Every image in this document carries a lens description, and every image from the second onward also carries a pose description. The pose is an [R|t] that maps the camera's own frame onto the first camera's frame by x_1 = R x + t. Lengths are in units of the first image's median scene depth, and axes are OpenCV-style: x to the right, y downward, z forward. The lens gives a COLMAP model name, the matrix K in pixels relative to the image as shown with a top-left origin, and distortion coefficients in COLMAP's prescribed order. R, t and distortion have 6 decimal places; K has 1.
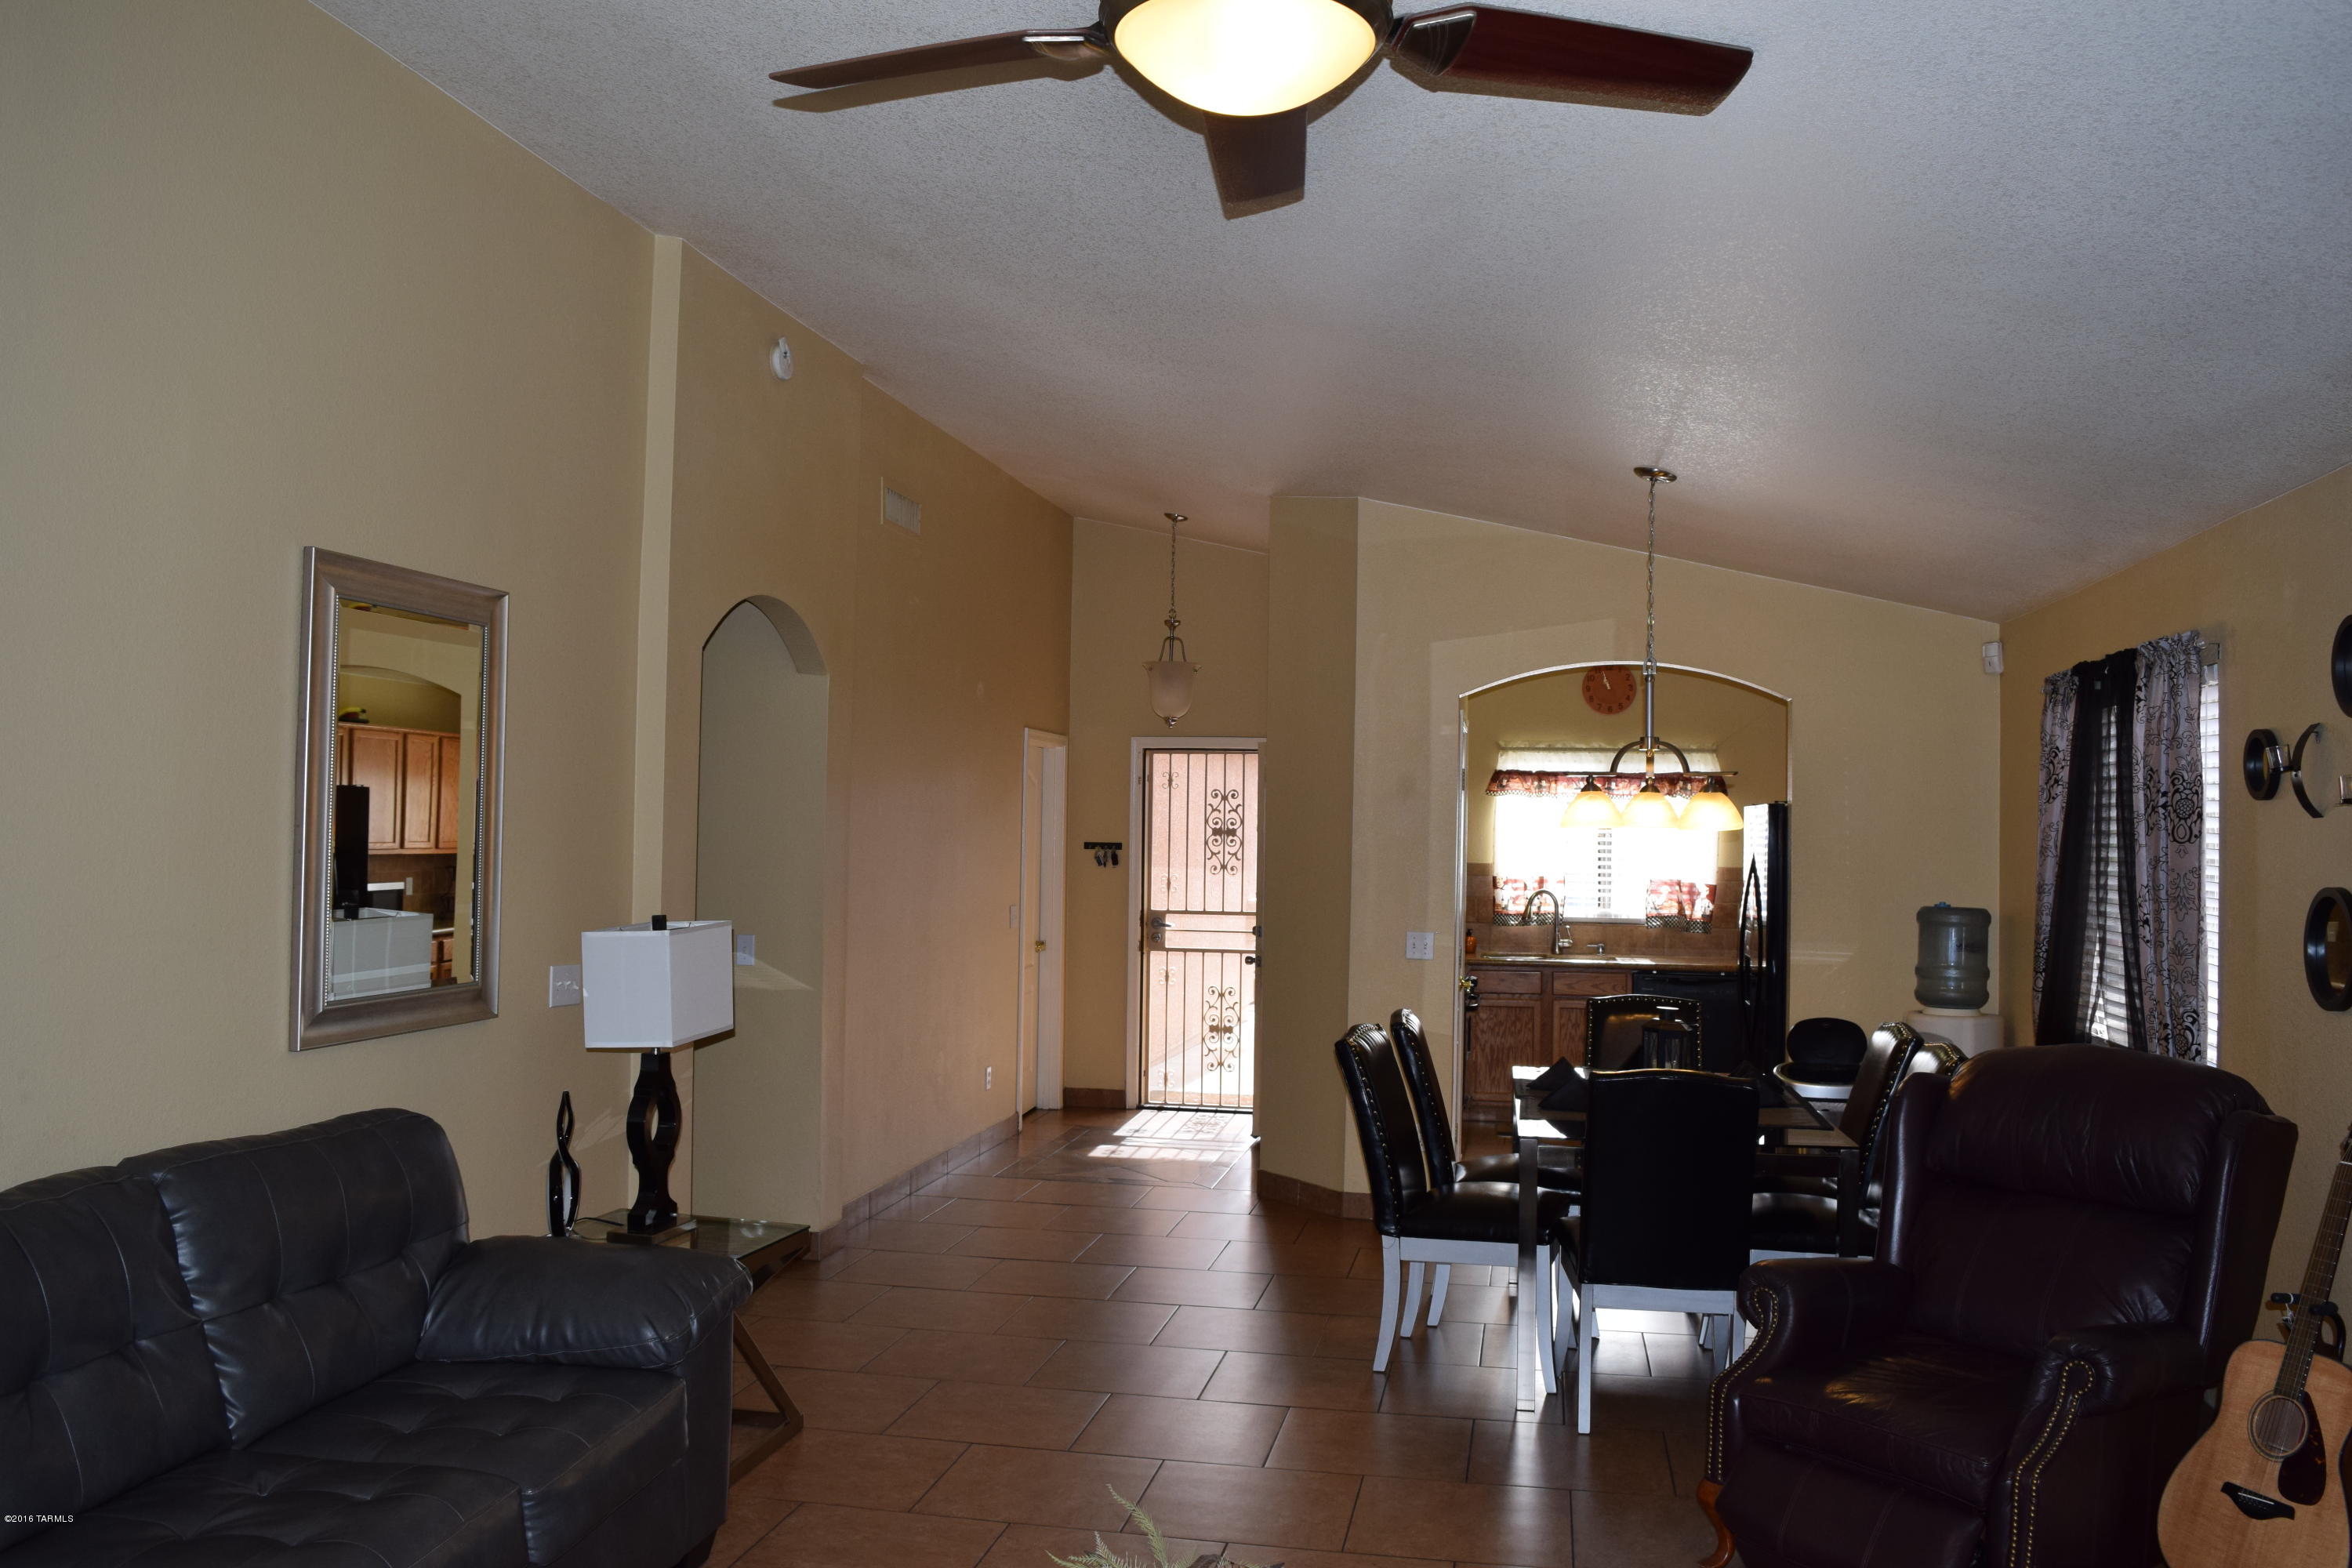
lens RADIAL K [[1834.9, 0, 1176.0], [0, 1834.9, 784.0], [0, 0, 1]] dist [-0.107283, 0.036460]
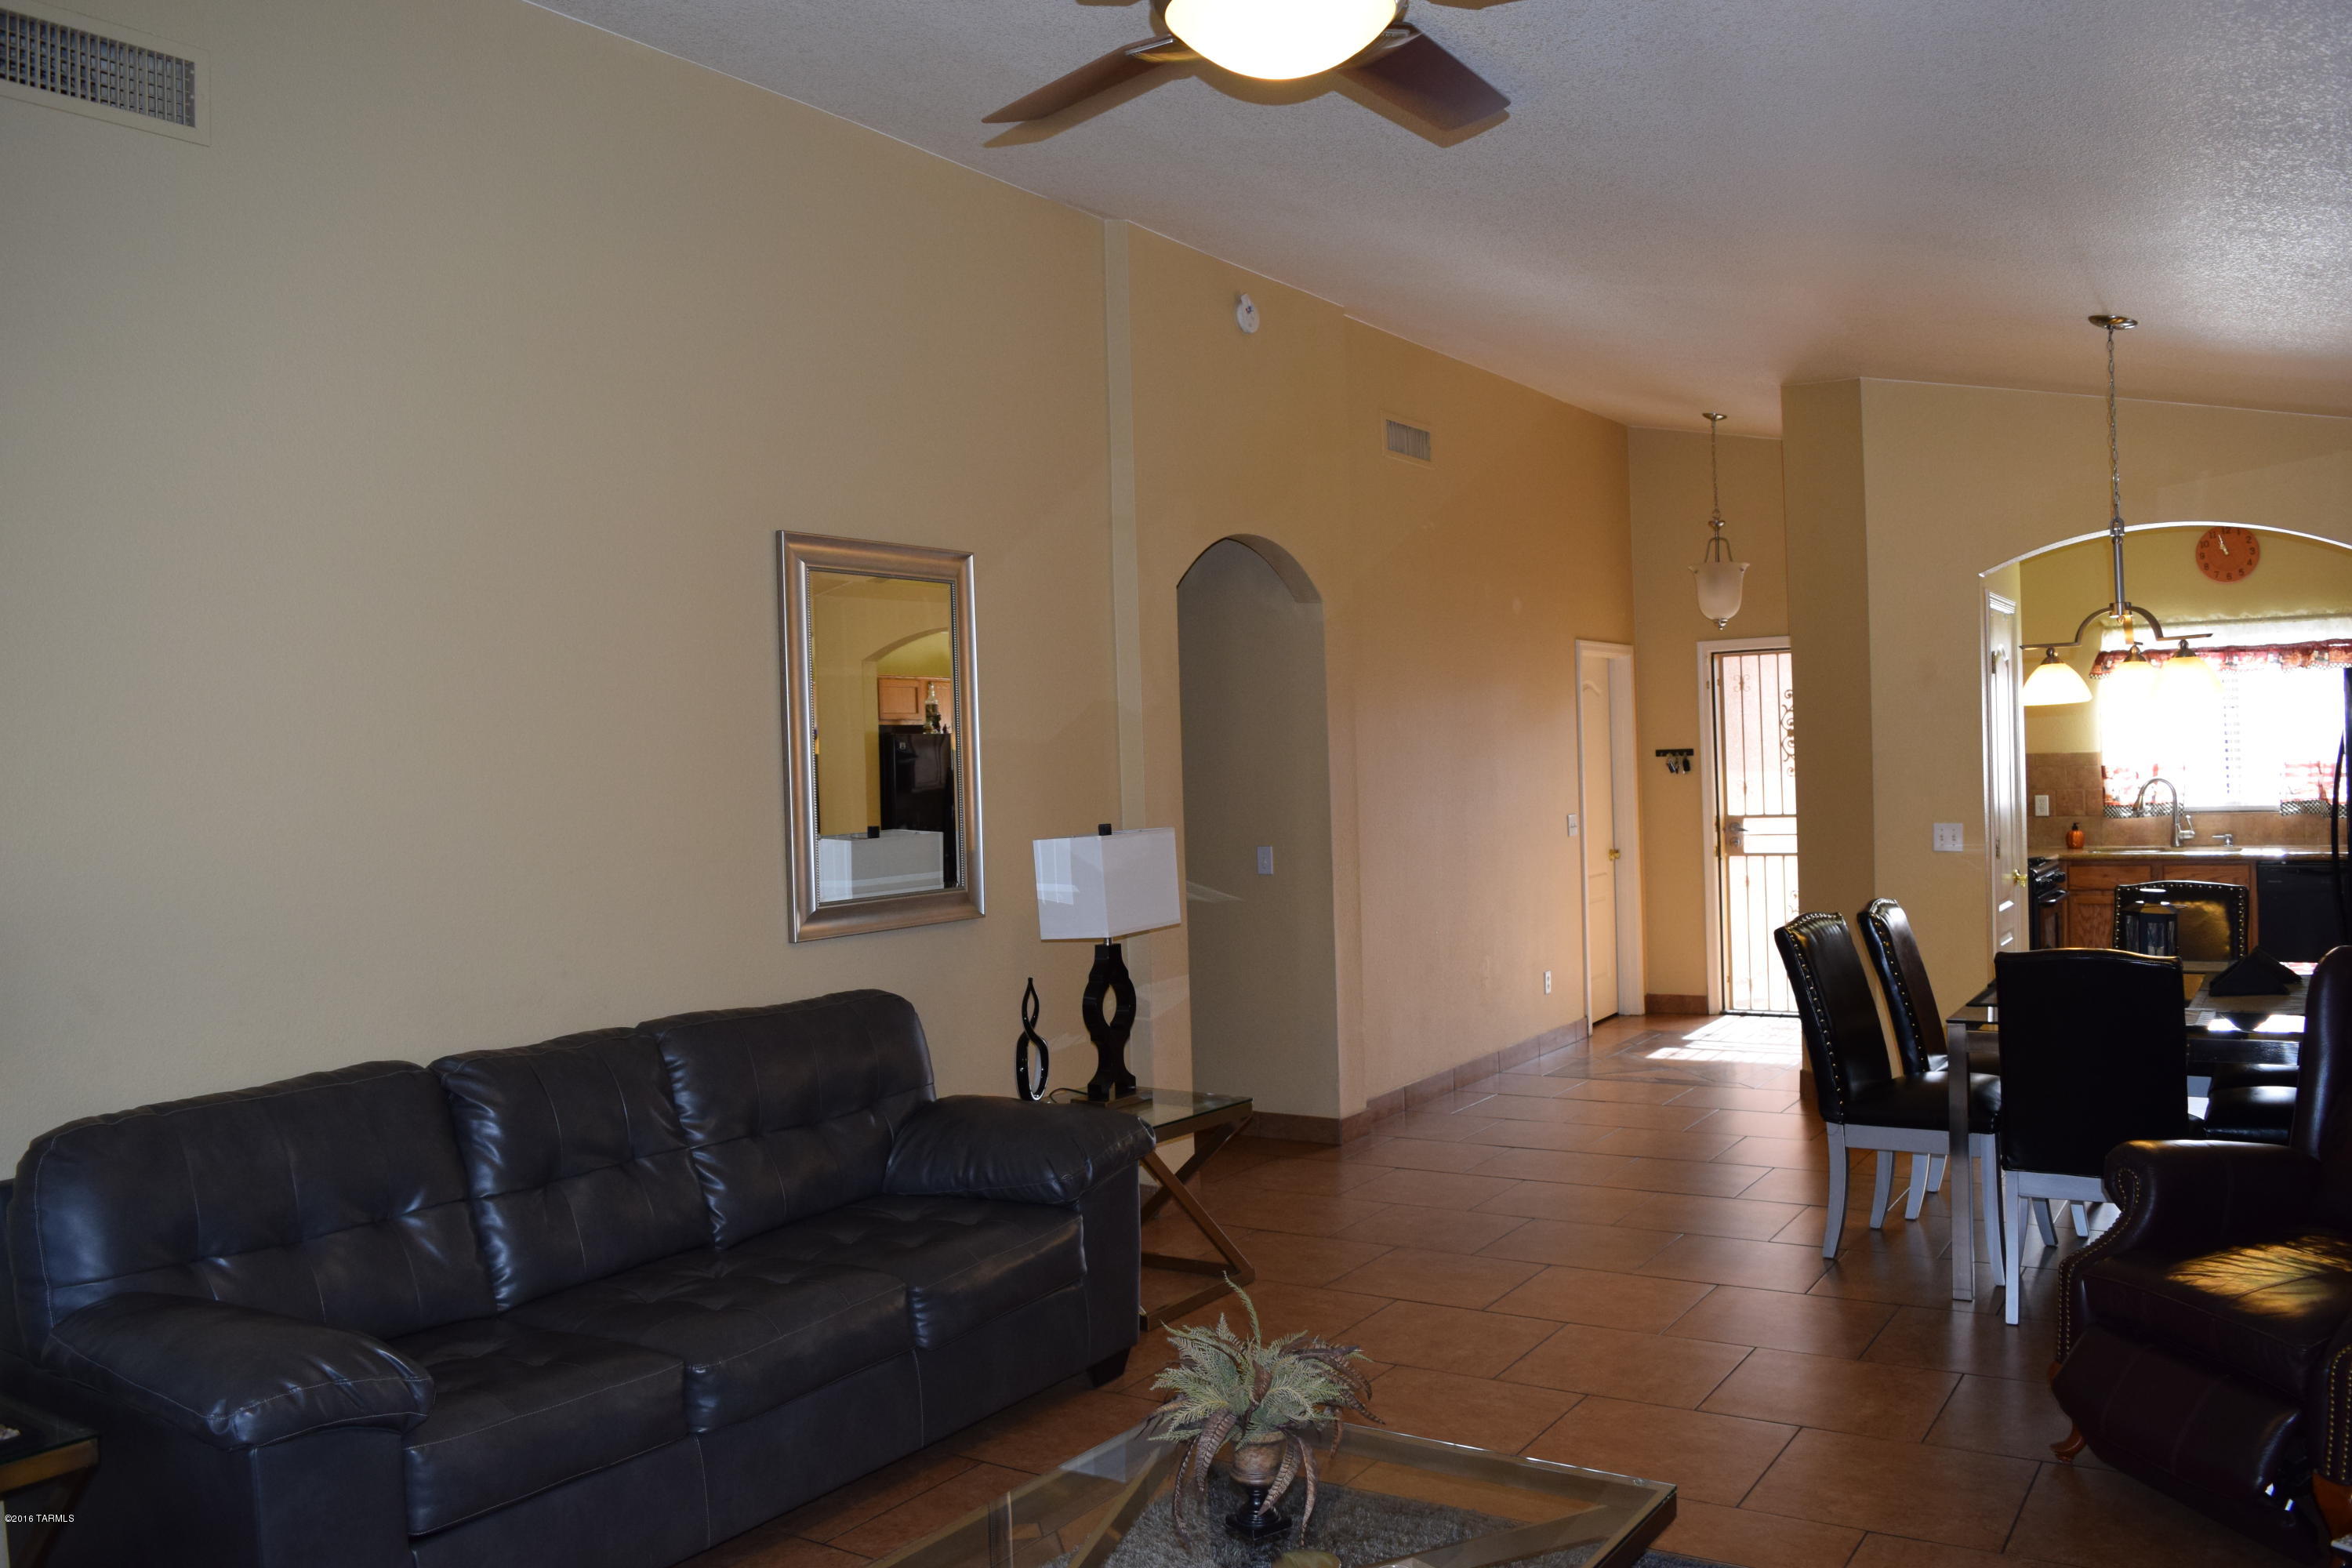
lens RADIAL K [[1834.9, 0, 1176.0], [0, 1834.9, 784.0], [0, 0, 1]] dist [-0.107283, 0.036460]
pose [[0.925190, -0.042571, -0.377110, 0.101562], [0.057376, 0.997957, 0.028106, 0.009130], [0.375143, -0.047641, 0.925742, -0.025002]]
